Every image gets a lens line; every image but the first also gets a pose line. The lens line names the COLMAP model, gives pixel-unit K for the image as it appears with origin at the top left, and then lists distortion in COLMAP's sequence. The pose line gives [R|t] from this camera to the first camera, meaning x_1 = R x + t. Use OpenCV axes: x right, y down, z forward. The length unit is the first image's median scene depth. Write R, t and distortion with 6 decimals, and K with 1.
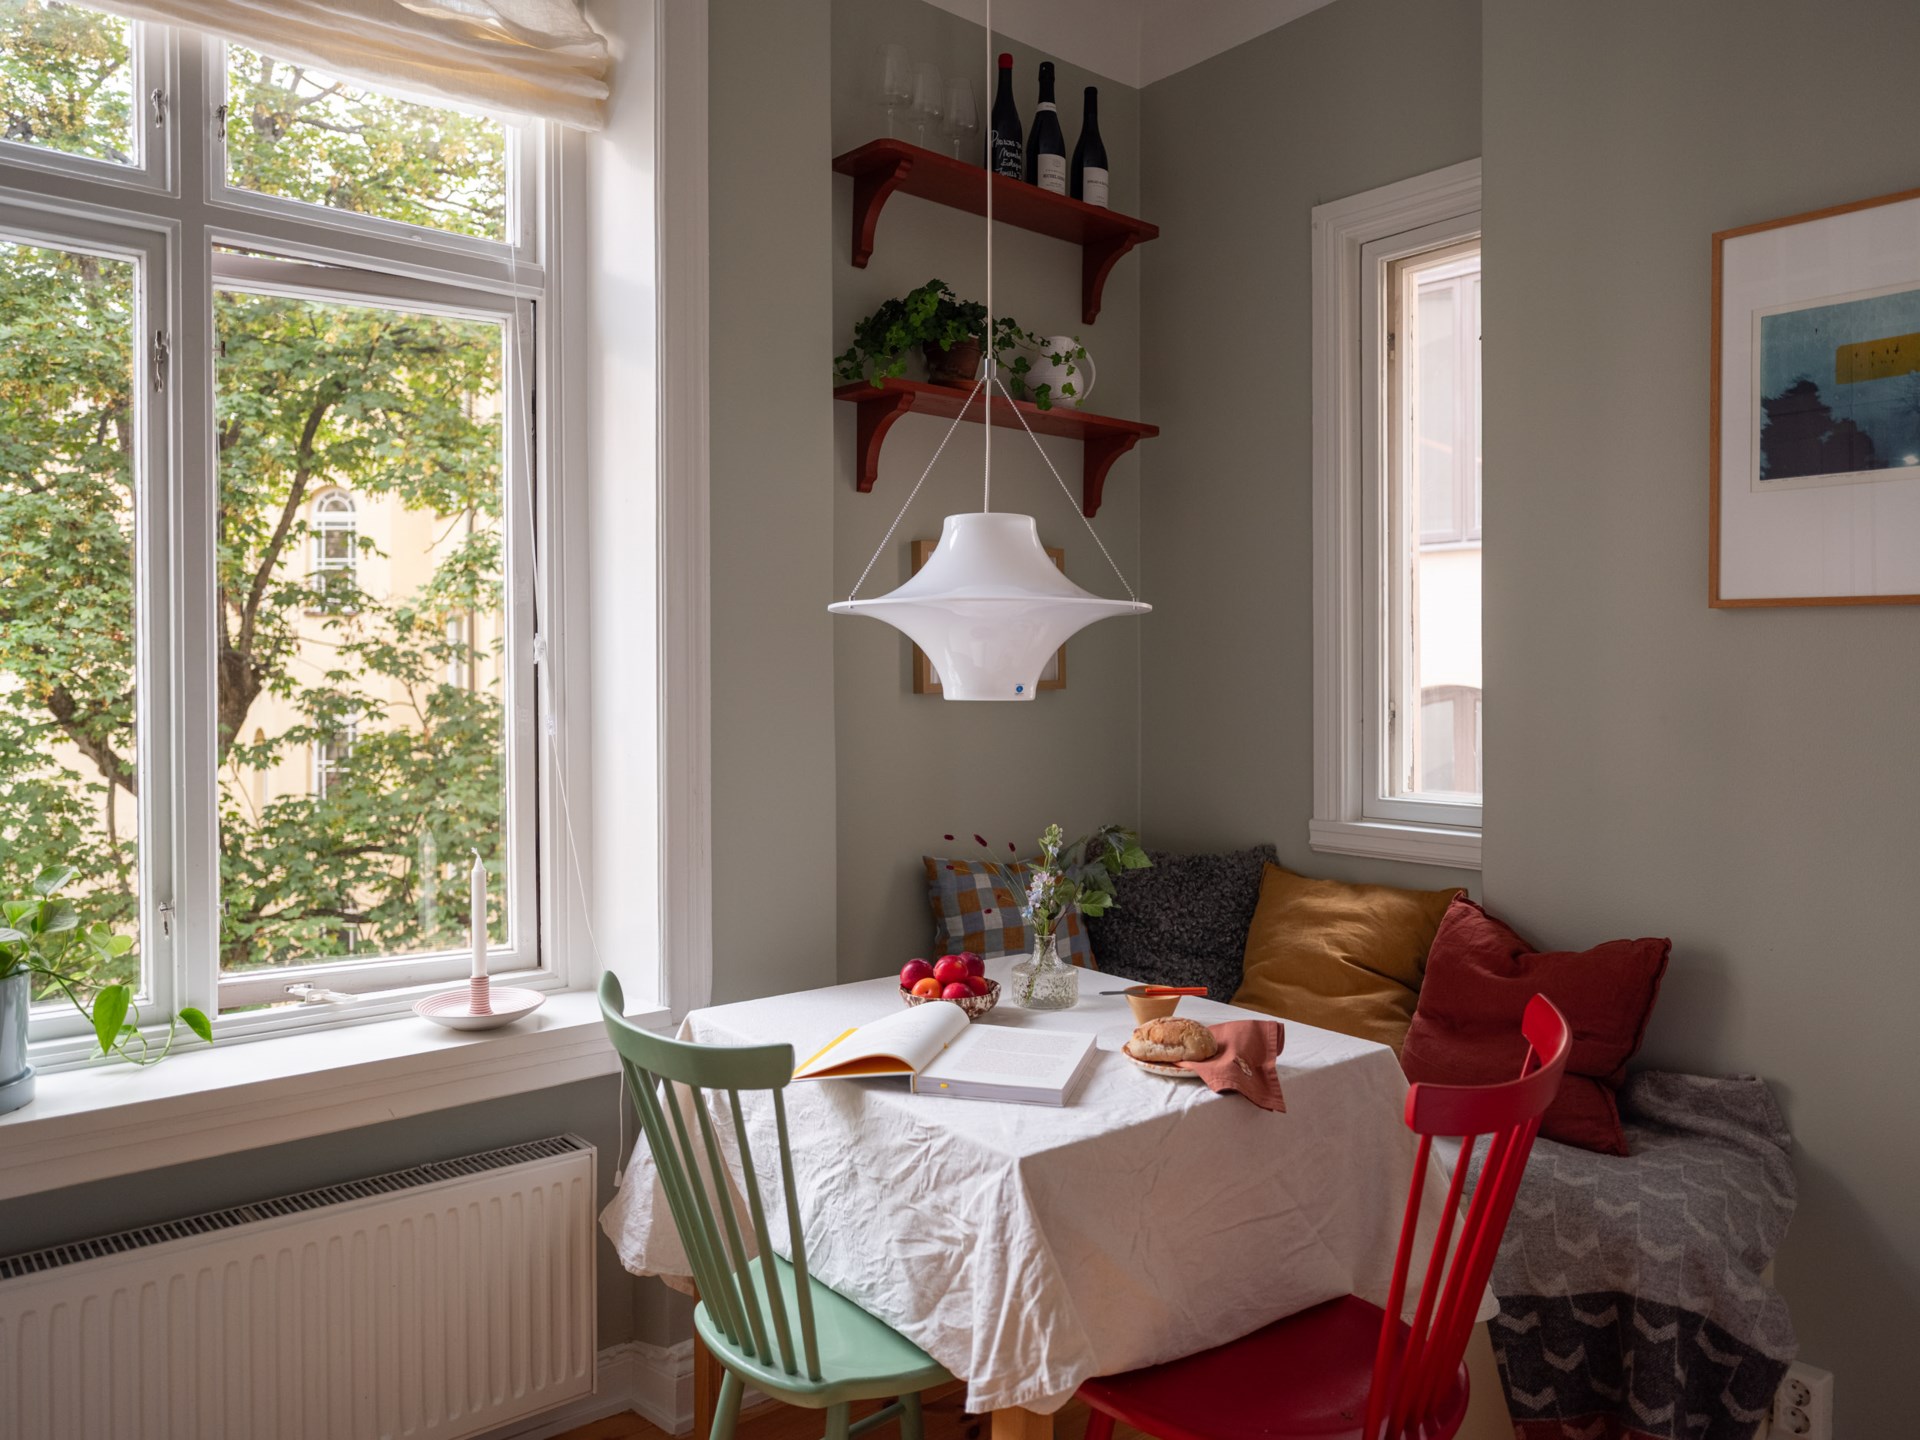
lens RADIAL K [[1378.4, 0, 959.8], [0, 1378.4, 691.6], [0, 0, 1]] dist [-0.003464, -0.000578]
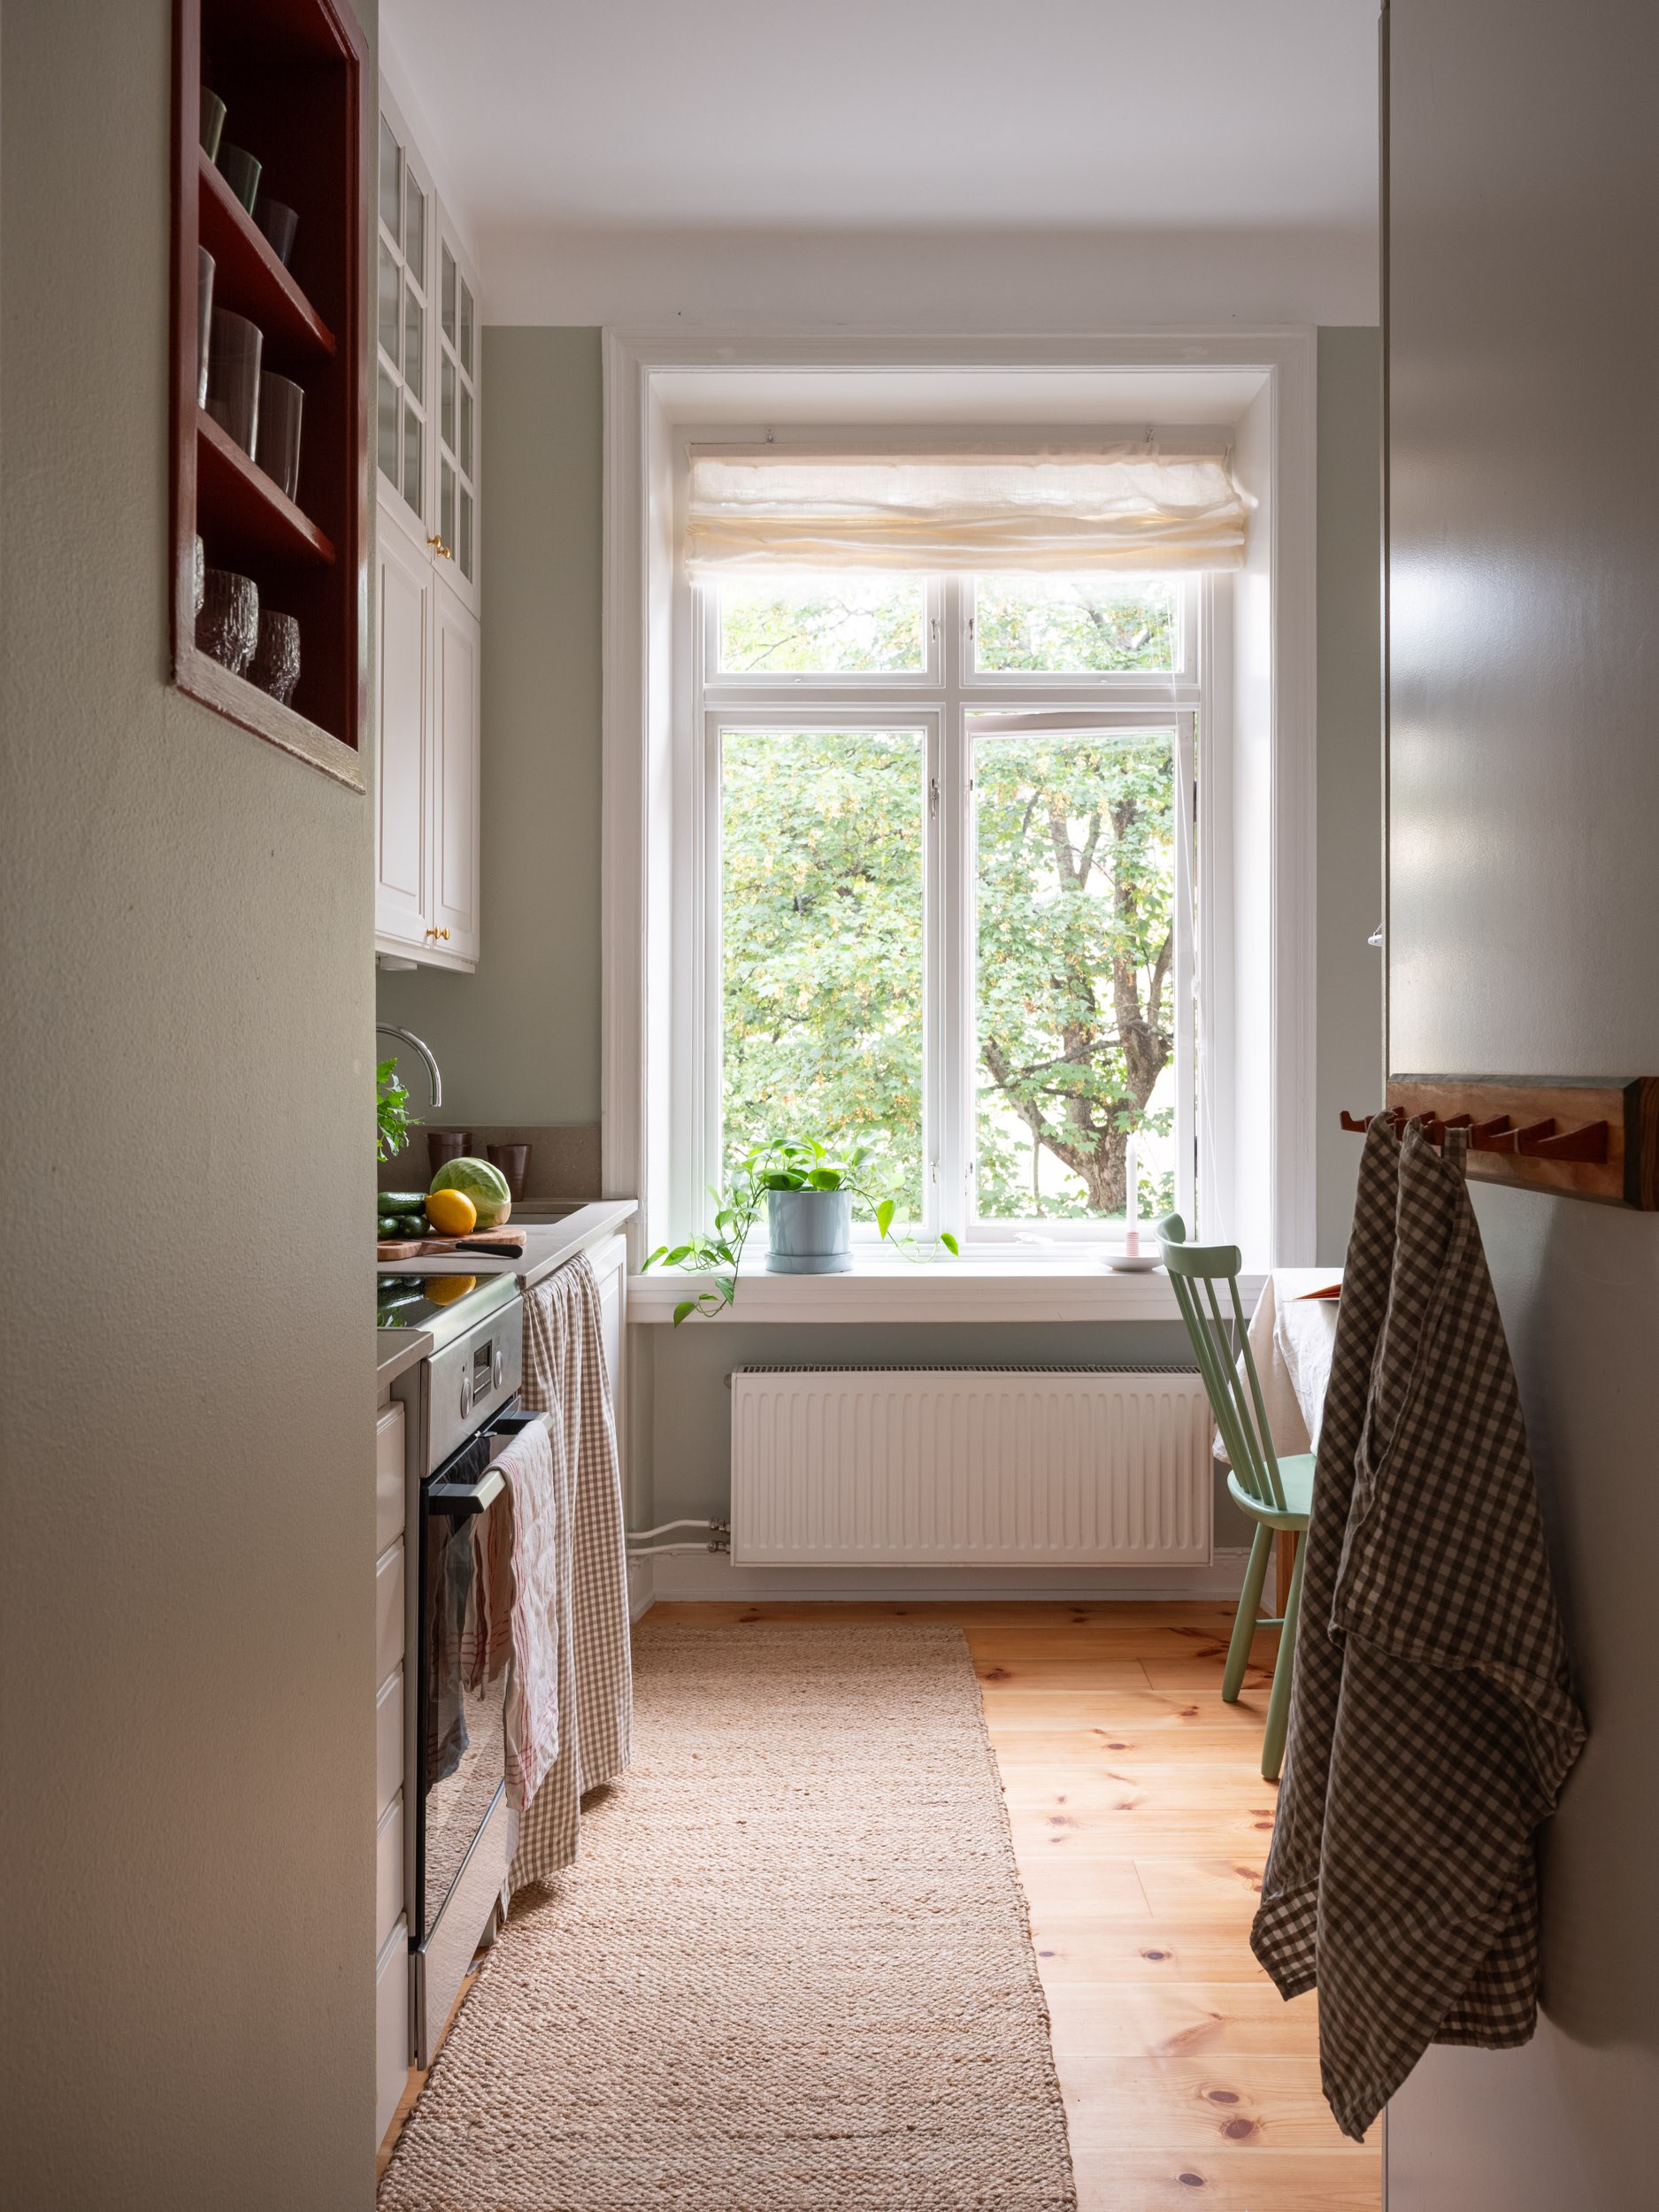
lens RADIAL K [[1588.1, 0, 833.8], [0, 1588.1, 1069.4], [0, 0, 1]] dist [-0.003464, -0.000578]
pose [[0.764525, 0.006992, -0.644557, 0.378308], [-0.008036, 0.999967, 0.001316, 0.044299], [0.644544, 0.004174, 0.764555, -0.325292]]
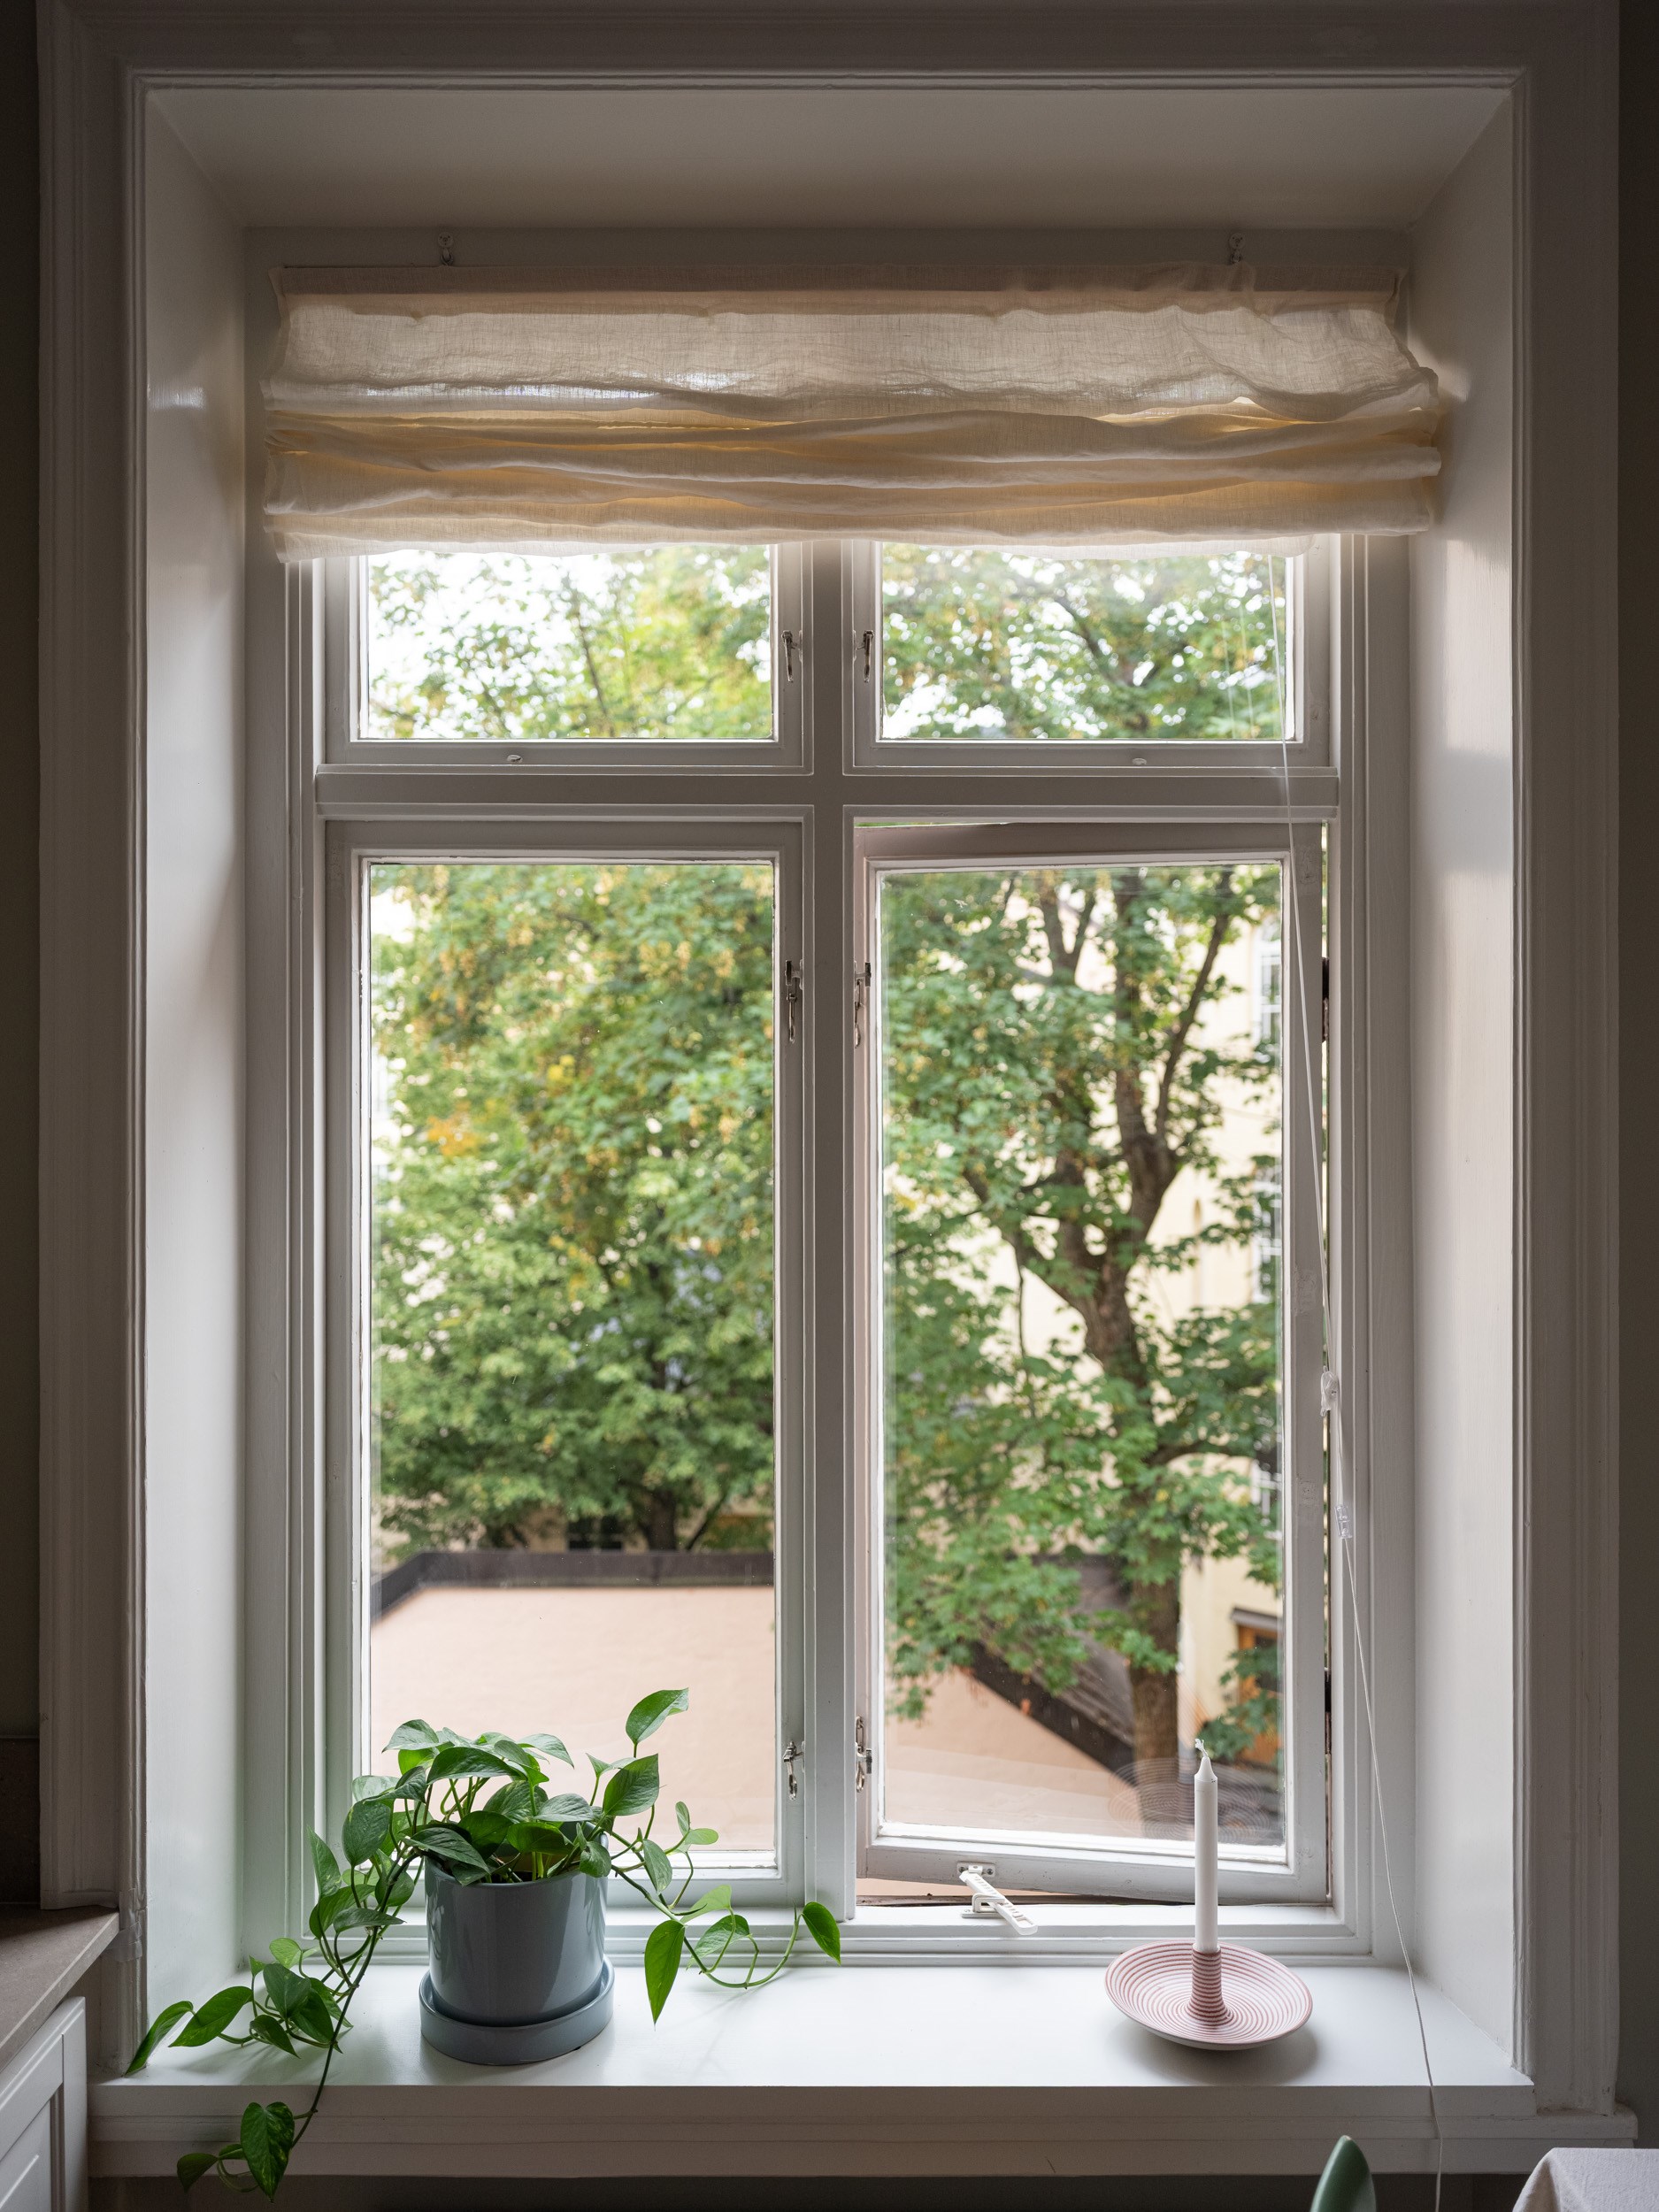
lens RADIAL K [[1741.2, 0, 824.5], [0, 1741.2, 1139.1], [0, 0, 1]] dist [-0.000181, 0.004449]
pose [[0.772990, 0.003888, -0.634407, 0.013553], [-0.006129, 0.999980, -0.001339, -0.140184], [0.634389, 0.004923, 0.772998, 0.253688]]
